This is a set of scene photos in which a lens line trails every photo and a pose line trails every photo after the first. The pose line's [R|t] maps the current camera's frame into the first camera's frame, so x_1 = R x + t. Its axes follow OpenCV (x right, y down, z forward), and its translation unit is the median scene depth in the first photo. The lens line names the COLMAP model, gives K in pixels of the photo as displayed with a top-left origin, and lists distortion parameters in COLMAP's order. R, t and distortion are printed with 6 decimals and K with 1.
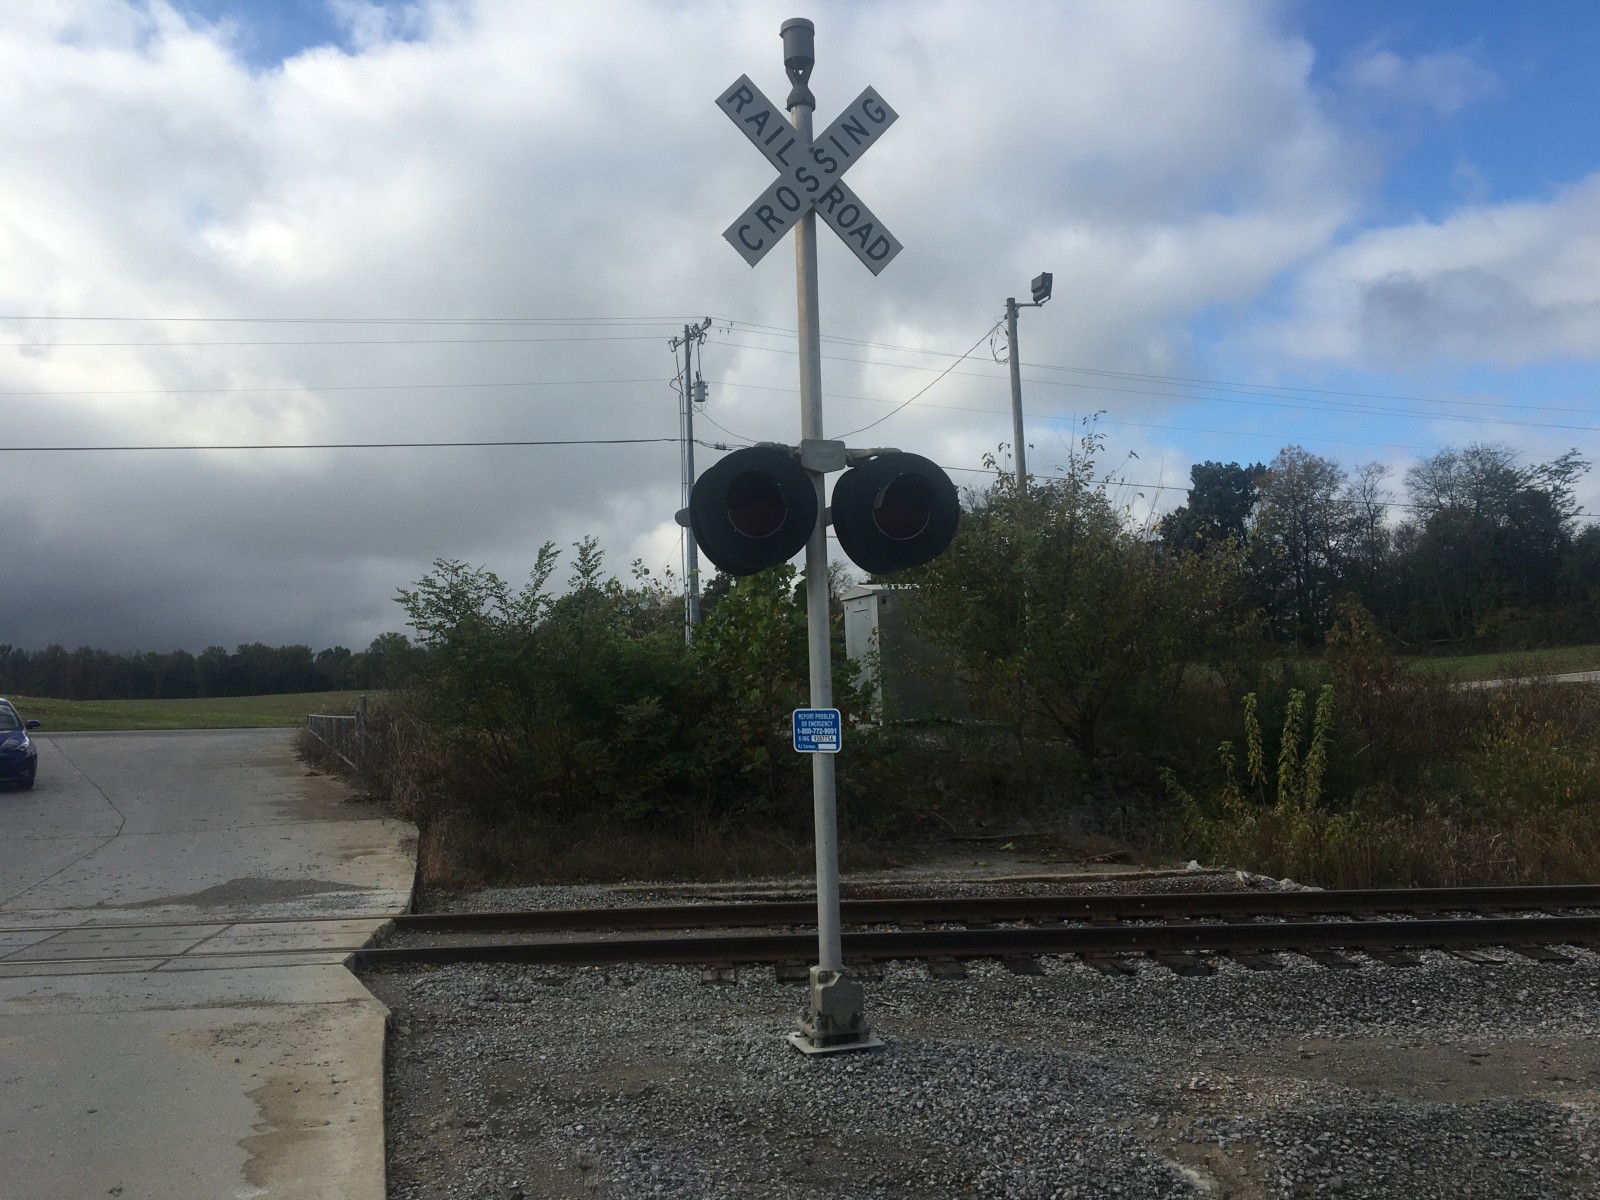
lens RADIAL K [[1346.3, 0, 784.5], [0, 1346.3, 610.2], [0, 0, 1]] dist [0.102704, -0.159806]
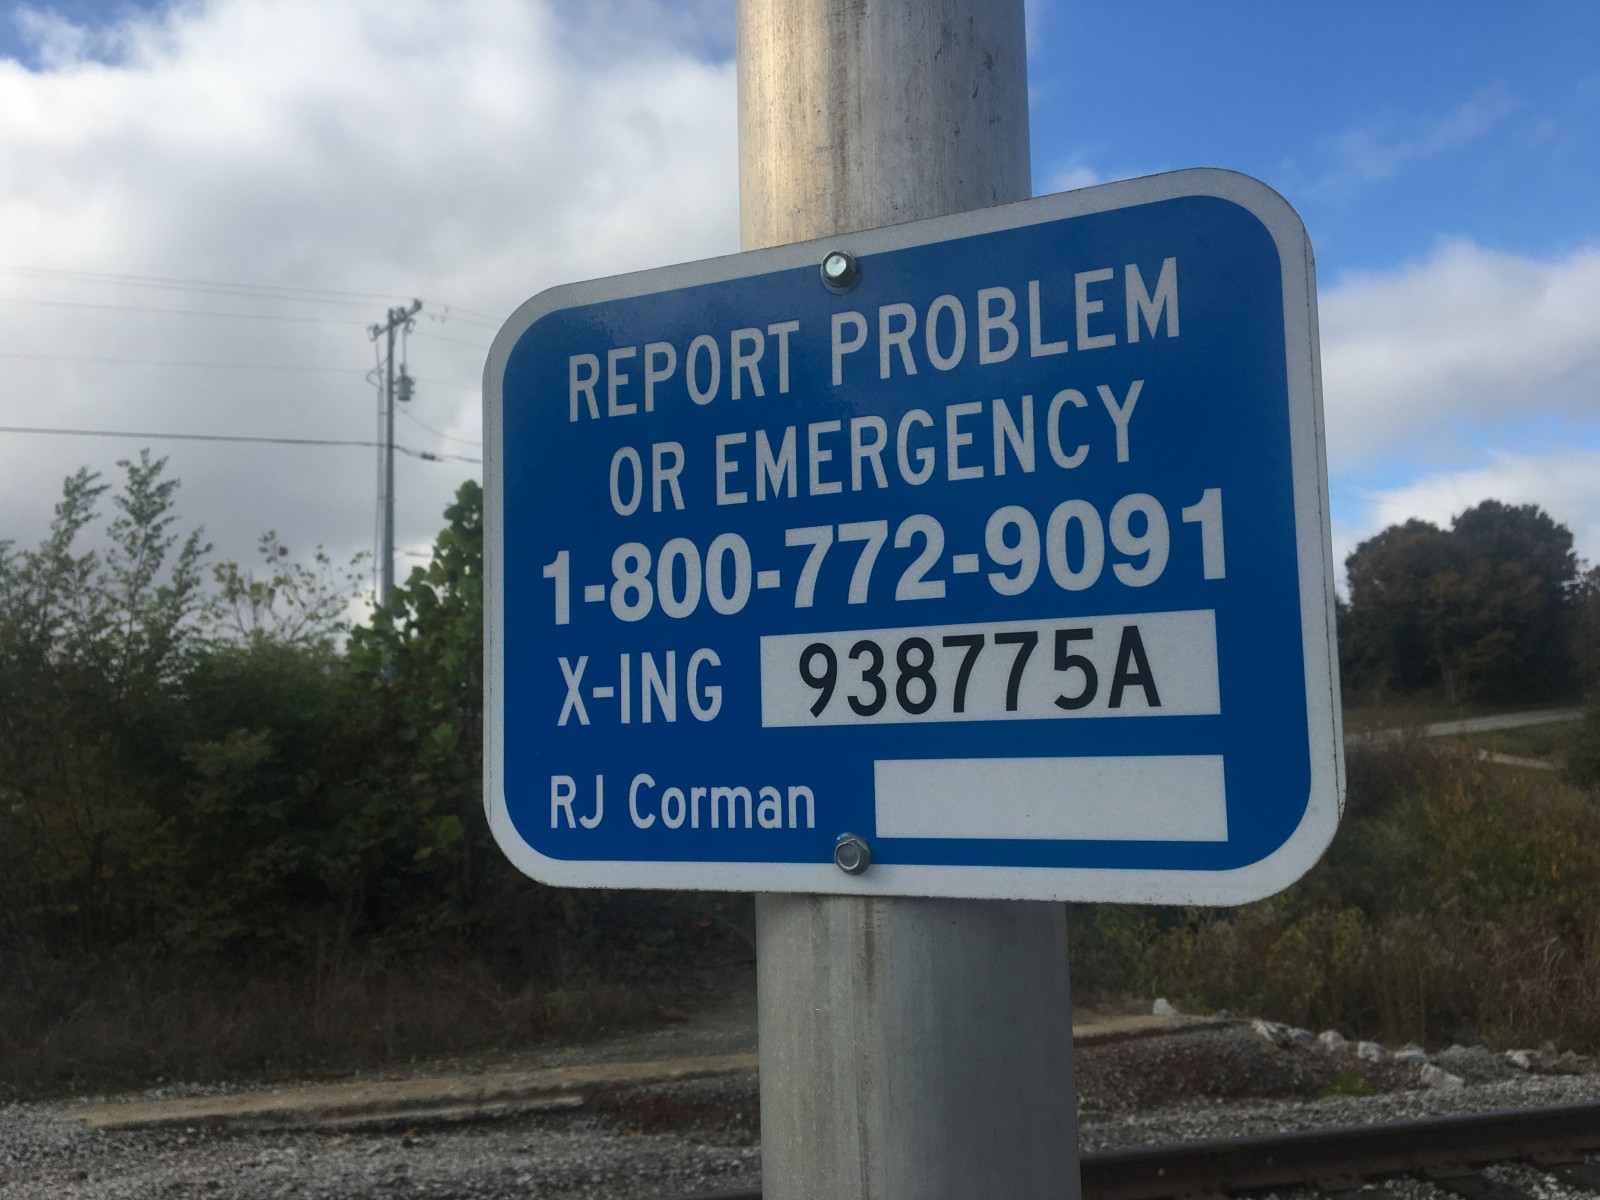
lens RADIAL K [[1355.6, 0, 824.1], [0, 1355.6, 584.5], [0, 0, 1]] dist [0.059701, -0.069773]
pose [[0.973159, 0.032439, 0.227837, 0.004227], [-0.016276, 0.997238, -0.072464, 0.055111], [-0.229559, 0.066810, 0.970999, 0.528517]]
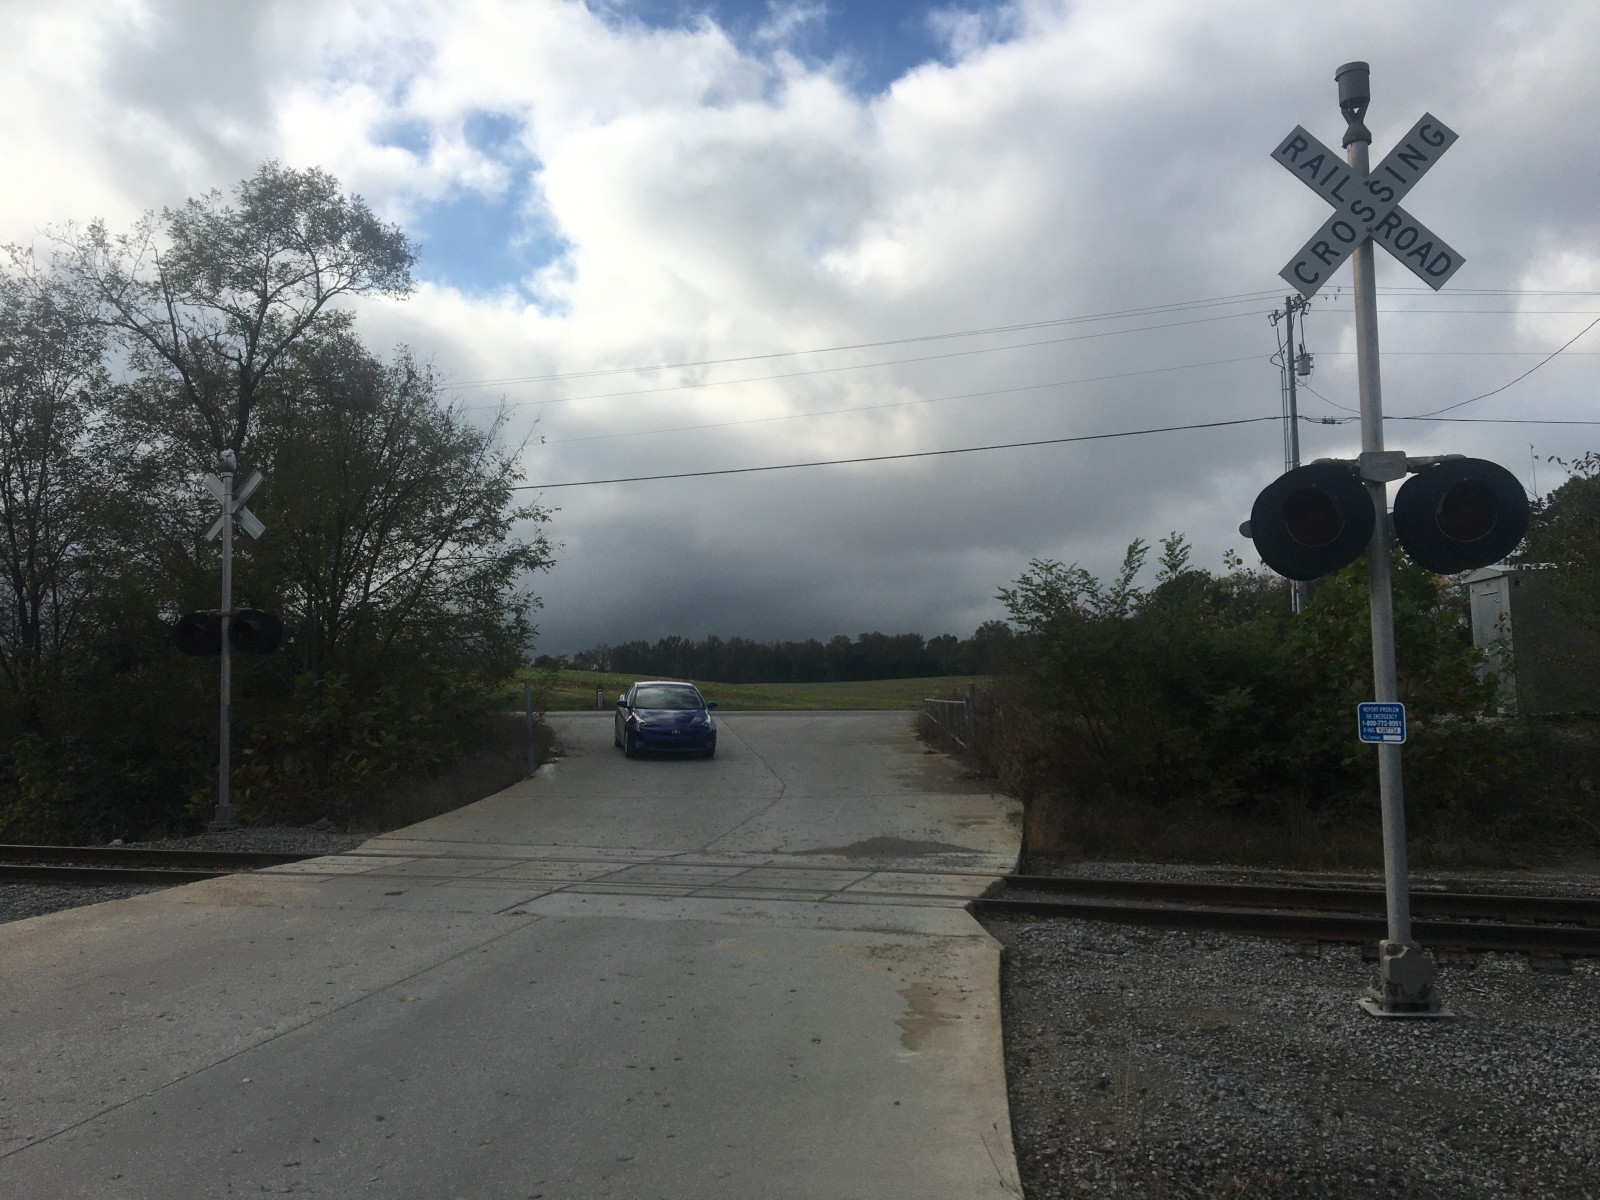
lens RADIAL K [[1346.3, 0, 784.5], [0, 1346.3, 610.2], [0, 0, 1]] dist [0.102704, -0.159806]
pose [[0.906180, -0.019374, -0.422449, 0.031658], [0.023714, 0.999706, 0.005021, -0.009866], [0.422228, -0.014568, 0.906373, -0.108997]]
